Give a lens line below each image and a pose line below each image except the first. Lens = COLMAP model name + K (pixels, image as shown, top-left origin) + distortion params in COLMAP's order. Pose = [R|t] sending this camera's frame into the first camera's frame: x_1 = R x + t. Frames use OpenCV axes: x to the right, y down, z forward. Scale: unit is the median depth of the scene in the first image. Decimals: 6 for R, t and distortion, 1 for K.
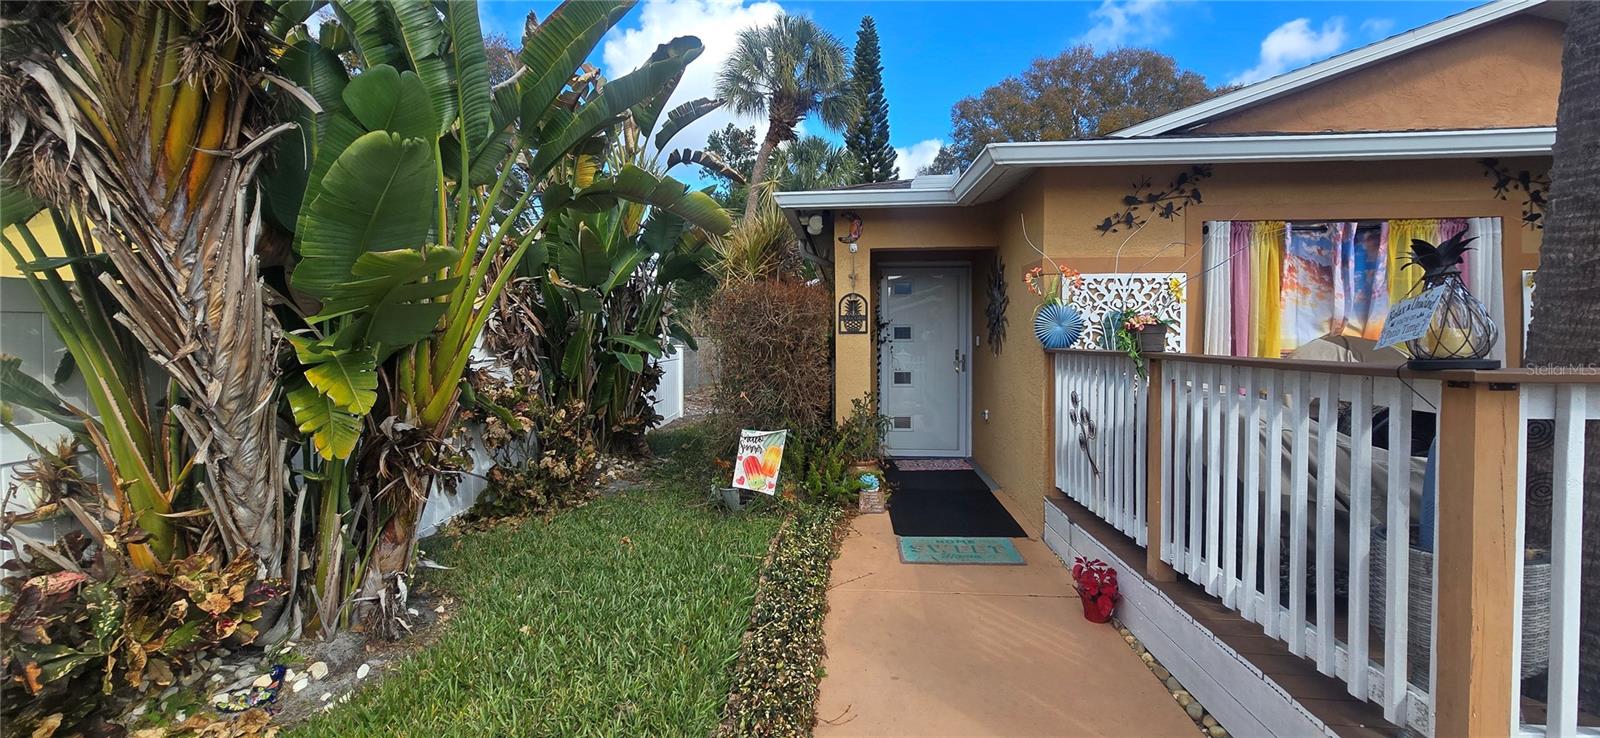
lens RADIAL K [[654.5, 0, 804.4], [0, 654.5, 352.0], [0, 0, 1]] dist [-0.001452, 0.000748]
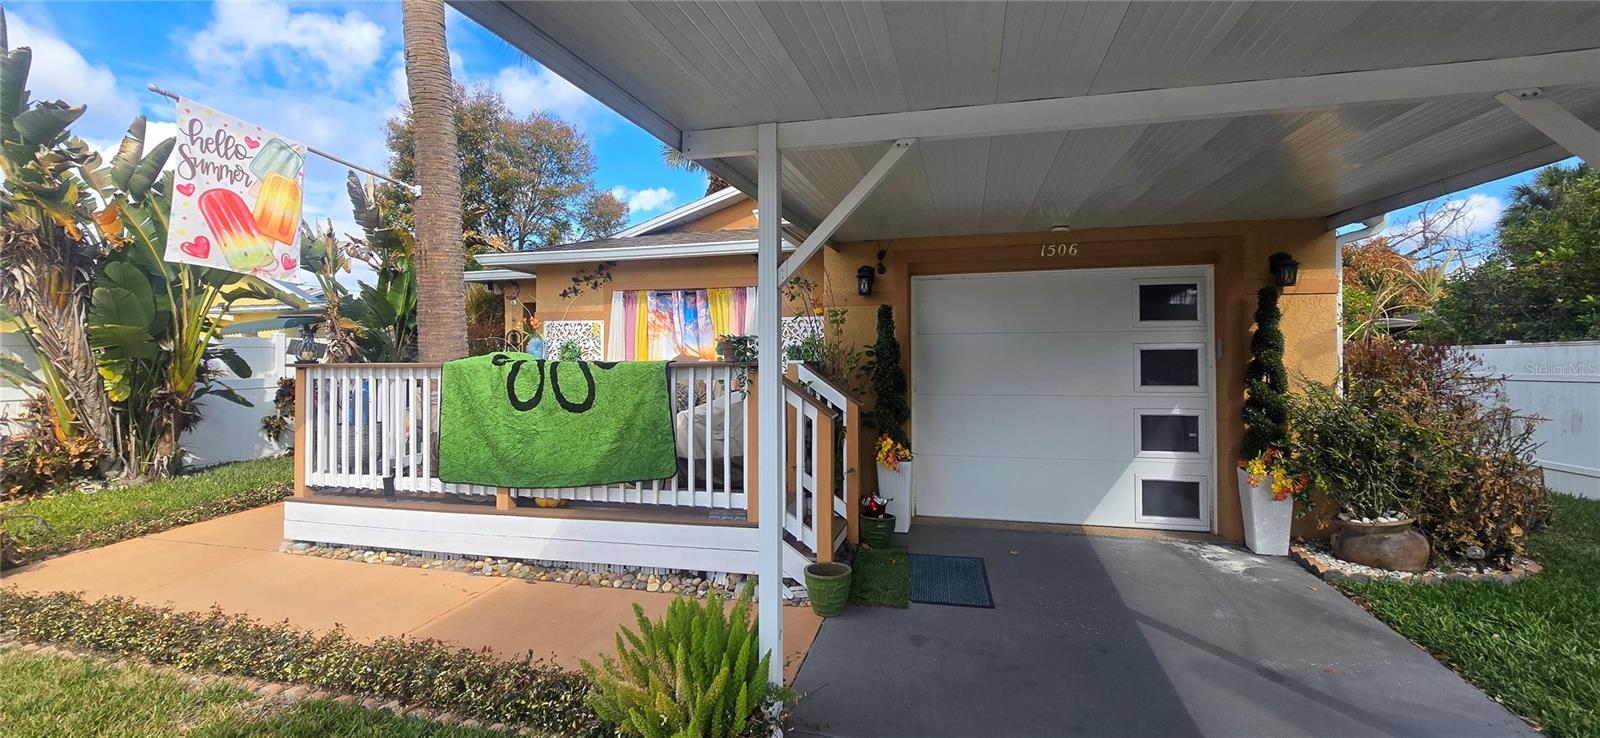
lens RADIAL K [[654.5, 0, 804.4], [0, 654.5, 352.0], [0, 0, 1]] dist [-0.001452, 0.000748]
pose [[0.983730, -0.000762, -0.179653, 1.446892], [-0.005523, 0.999390, -0.034481, 0.023816], [0.179570, 0.034912, 0.983125, -0.644682]]
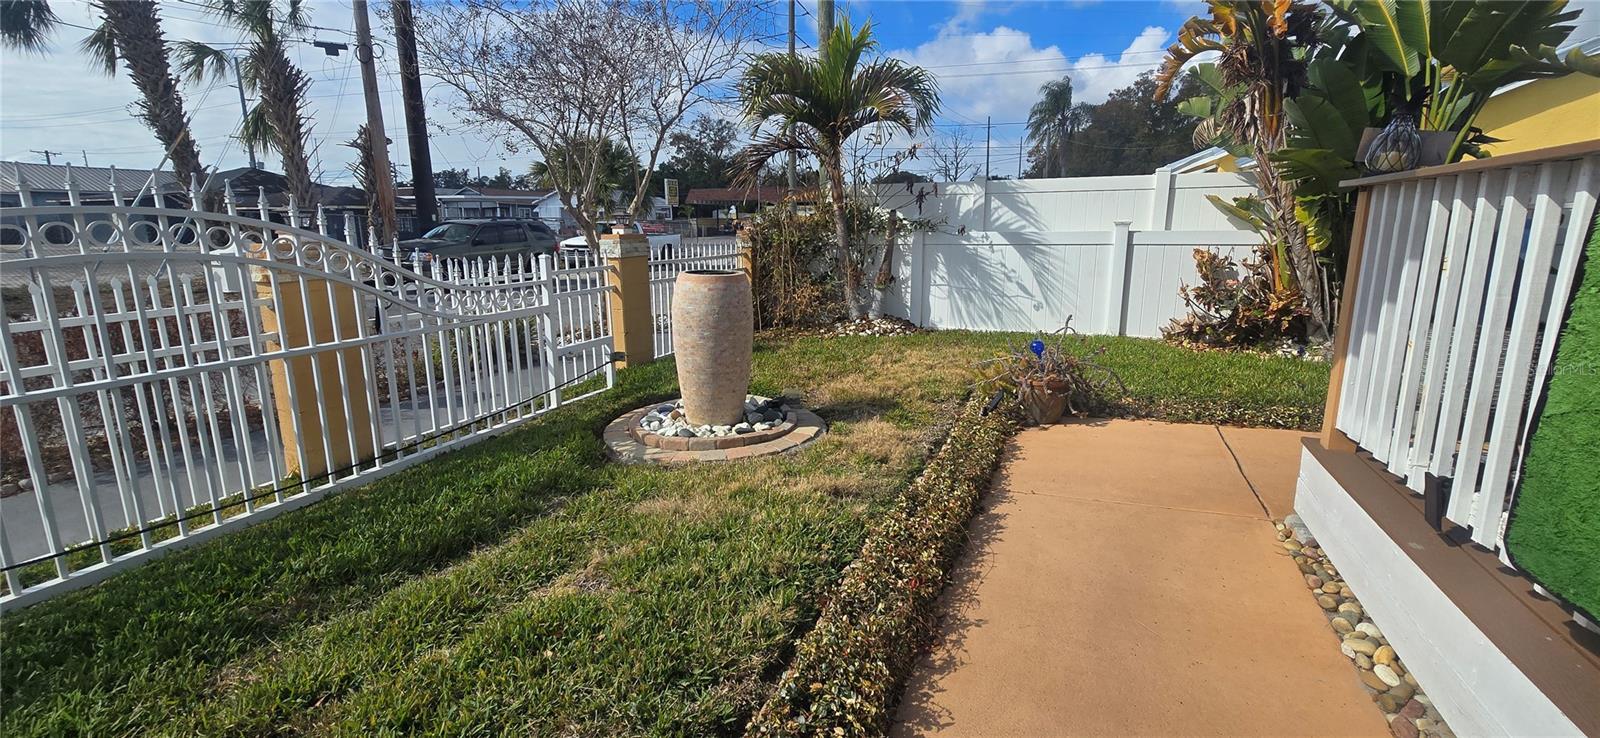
lens RADIAL K [[654.5, 0, 804.4], [0, 654.5, 352.0], [0, 0, 1]] dist [-0.001452, 0.000748]
pose [[-0.329768, 0.190626, -0.924616, 1.054468], [-0.013919, 0.978314, 0.206661, 0.042500], [0.943959, 0.081020, -0.319963, 0.090341]]
